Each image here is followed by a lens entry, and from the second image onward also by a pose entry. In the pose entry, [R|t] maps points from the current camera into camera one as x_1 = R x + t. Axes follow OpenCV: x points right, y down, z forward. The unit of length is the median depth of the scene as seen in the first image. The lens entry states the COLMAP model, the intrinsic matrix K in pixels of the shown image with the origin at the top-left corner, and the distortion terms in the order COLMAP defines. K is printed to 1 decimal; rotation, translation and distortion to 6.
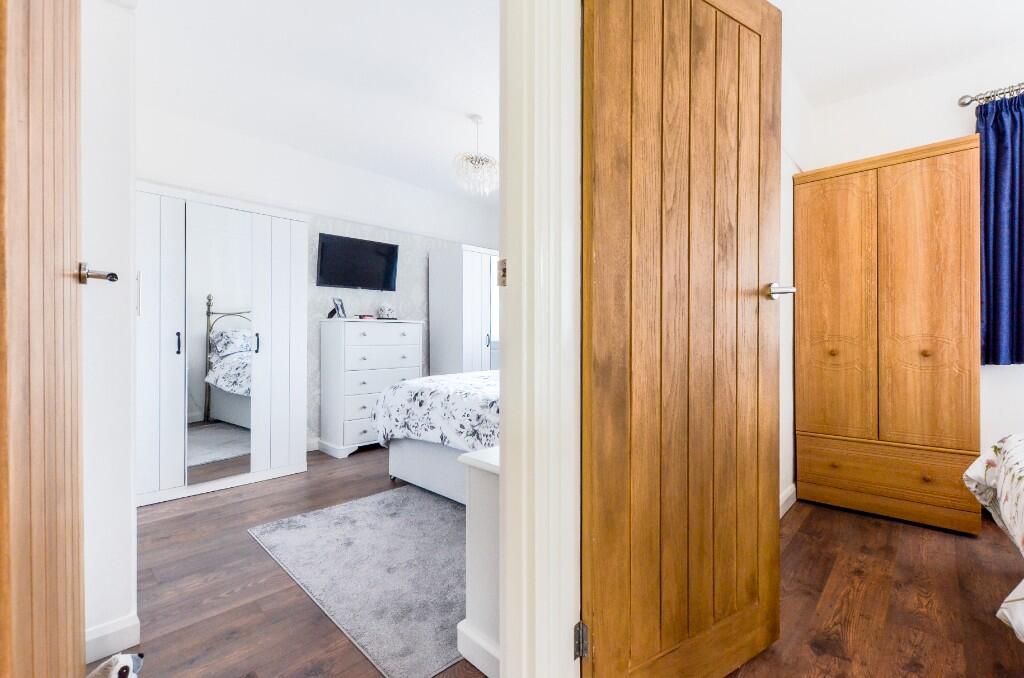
lens RADIAL K [[450.6, 0, 515.8], [0, 450.6, 339.1], [0, 0, 1]] dist [0.002905, -0.000377]
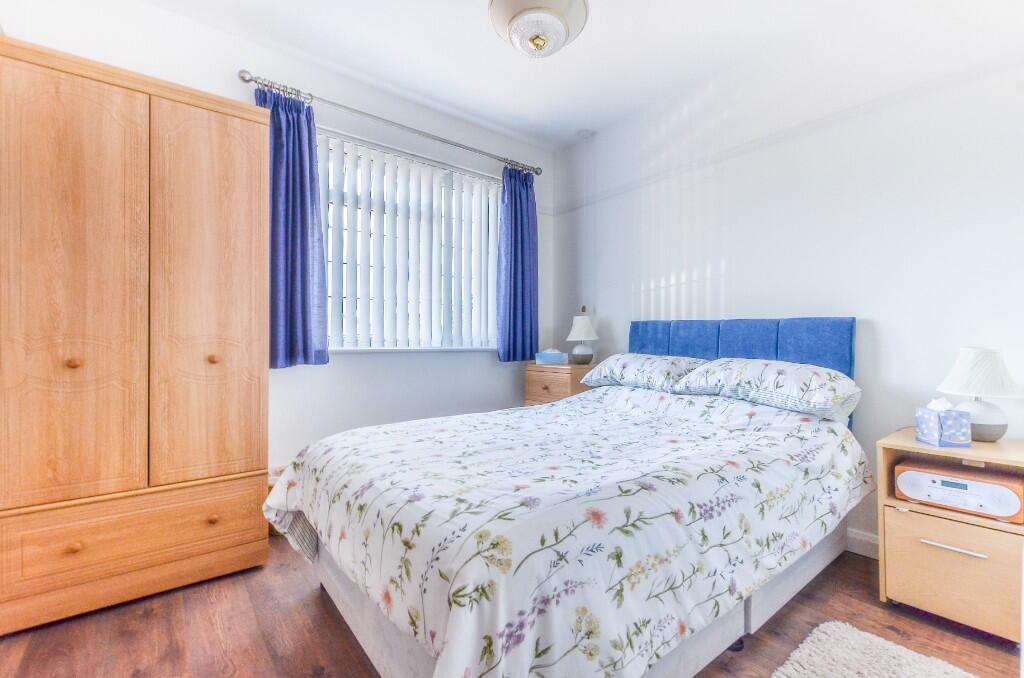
lens RADIAL K [[430.7, 0, 515.4], [0, 430.7, 340.8], [0, 0, 1]] dist [0.001416, -0.000295]
pose [[0.119741, 0.010750, 0.992747, 0.227307], [0.001622, 0.999938, -0.011024, 0.008230], [-0.992804, 0.002931, 0.119716, 0.387948]]
